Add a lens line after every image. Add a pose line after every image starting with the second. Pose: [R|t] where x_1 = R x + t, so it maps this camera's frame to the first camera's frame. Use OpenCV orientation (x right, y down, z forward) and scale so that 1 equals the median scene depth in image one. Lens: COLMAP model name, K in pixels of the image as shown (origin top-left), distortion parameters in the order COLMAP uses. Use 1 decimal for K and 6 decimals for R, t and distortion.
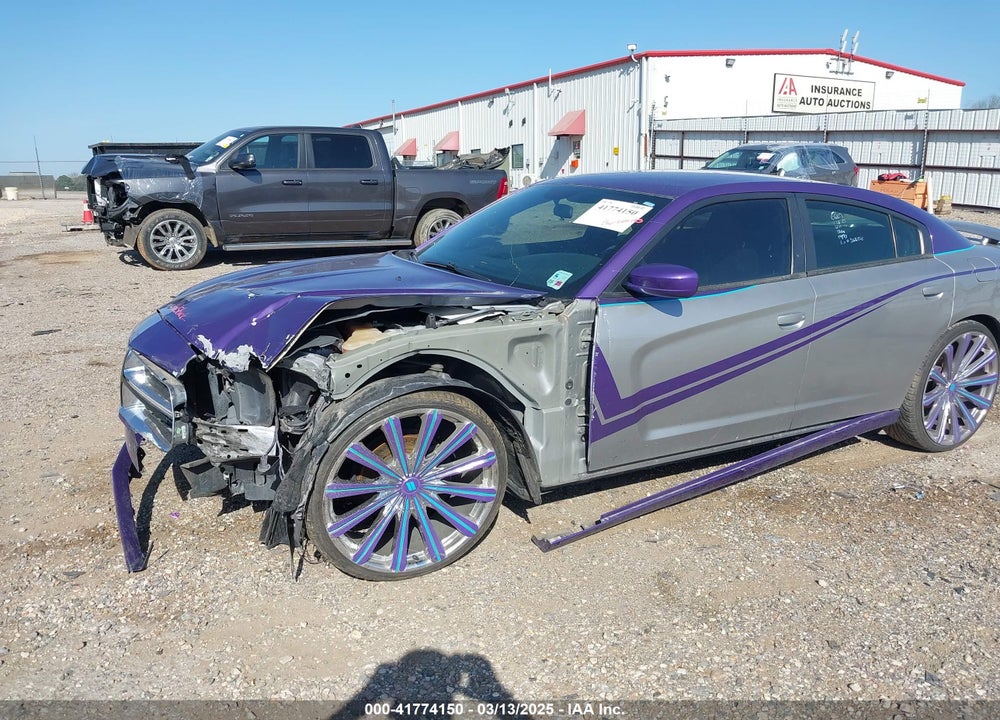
lens RADIAL K [[792.4, 0, 501.2], [0, 792.4, 382.7], [0, 0, 1]] dist [0.014057, 0.000614]
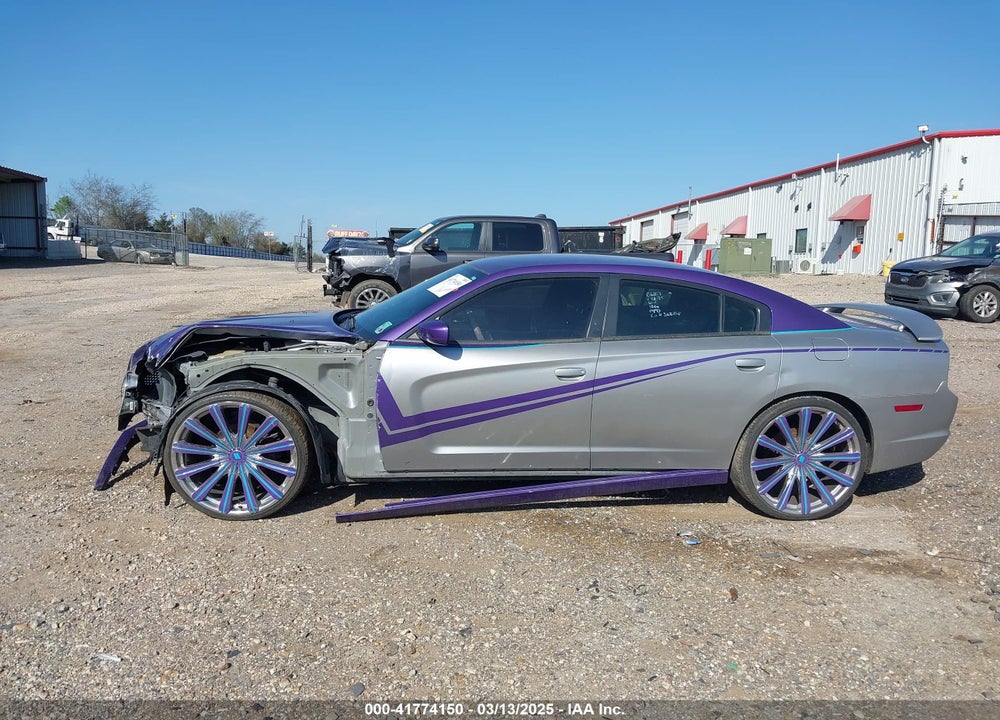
lens RADIAL K [[794.6, 0, 501.1], [0, 794.6, 379.5], [0, 0, 1]] dist [0.075647, -0.107408]
pose [[0.917819, 0.078763, -0.389108, 0.584265], [-0.119068, 0.989614, -0.080537, 0.032877], [0.378724, 0.120249, 0.917665, -0.134886]]
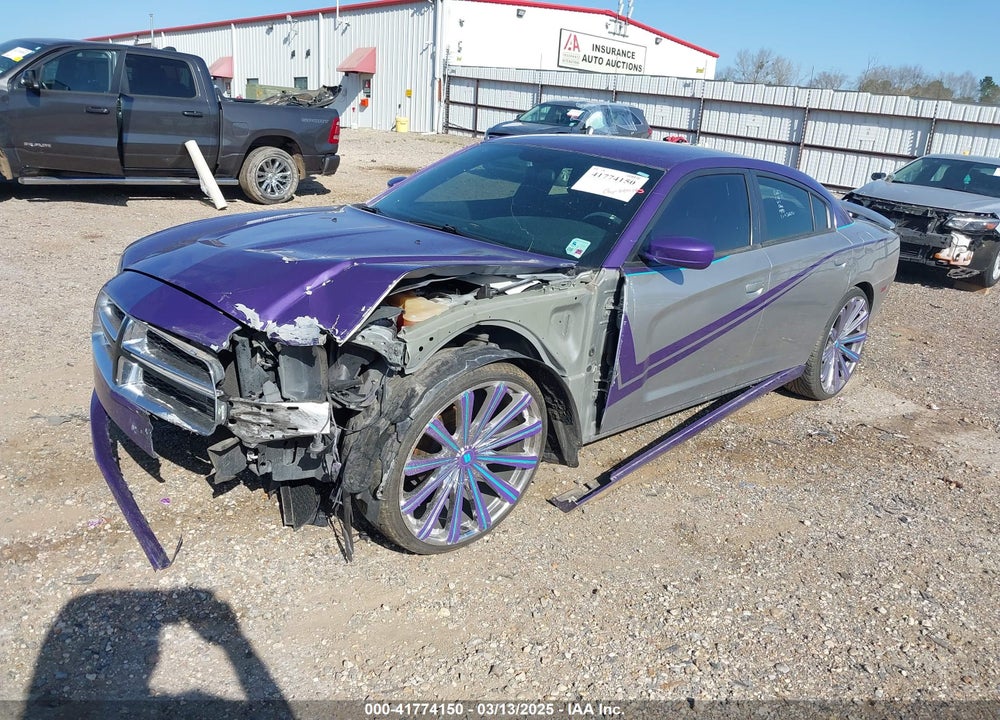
lens RADIAL K [[786.0, 0, 492.8], [0, 786.0, 395.2], [0, 0, 1]] dist [0.005079, 0.000067]
pose [[0.960372, -0.028468, 0.277263, -0.226325], [0.004361, 0.996183, 0.087176, -0.021528], [-0.278686, -0.082513, 0.956831, 0.036709]]
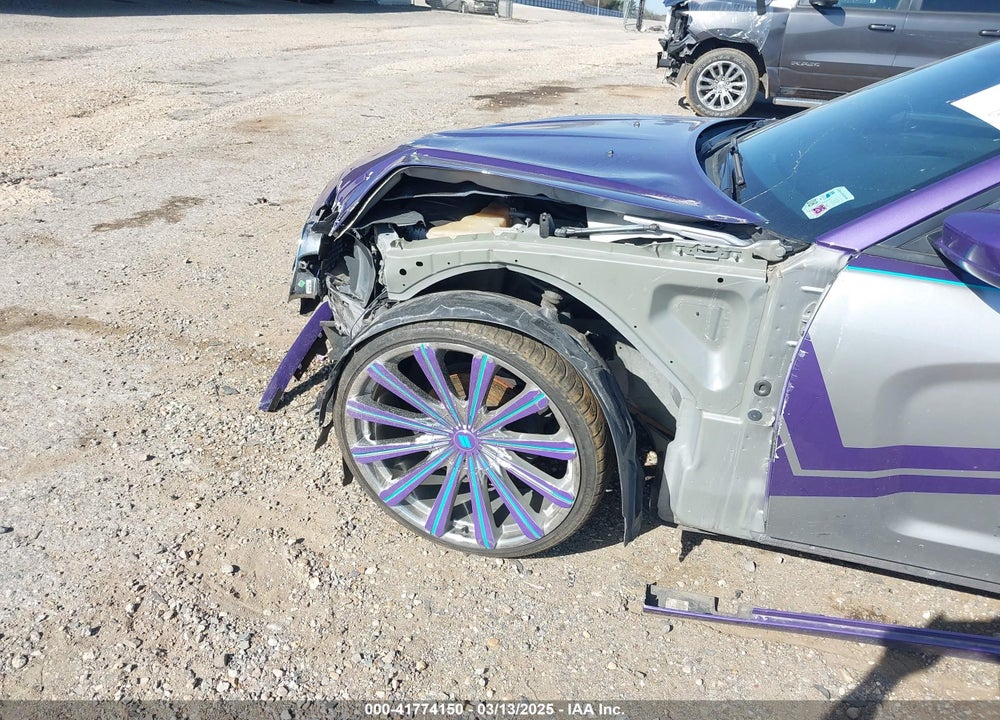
lens RADIAL K [[792.4, 0, 501.2], [0, 792.4, 382.7], [0, 0, 1]] dist [0.014057, 0.000614]
pose [[0.698180, 0.347965, -0.625672, 0.220801], [-0.235569, 0.936931, 0.258202, -0.074623], [0.676056, -0.032883, 0.736116, 0.311393]]
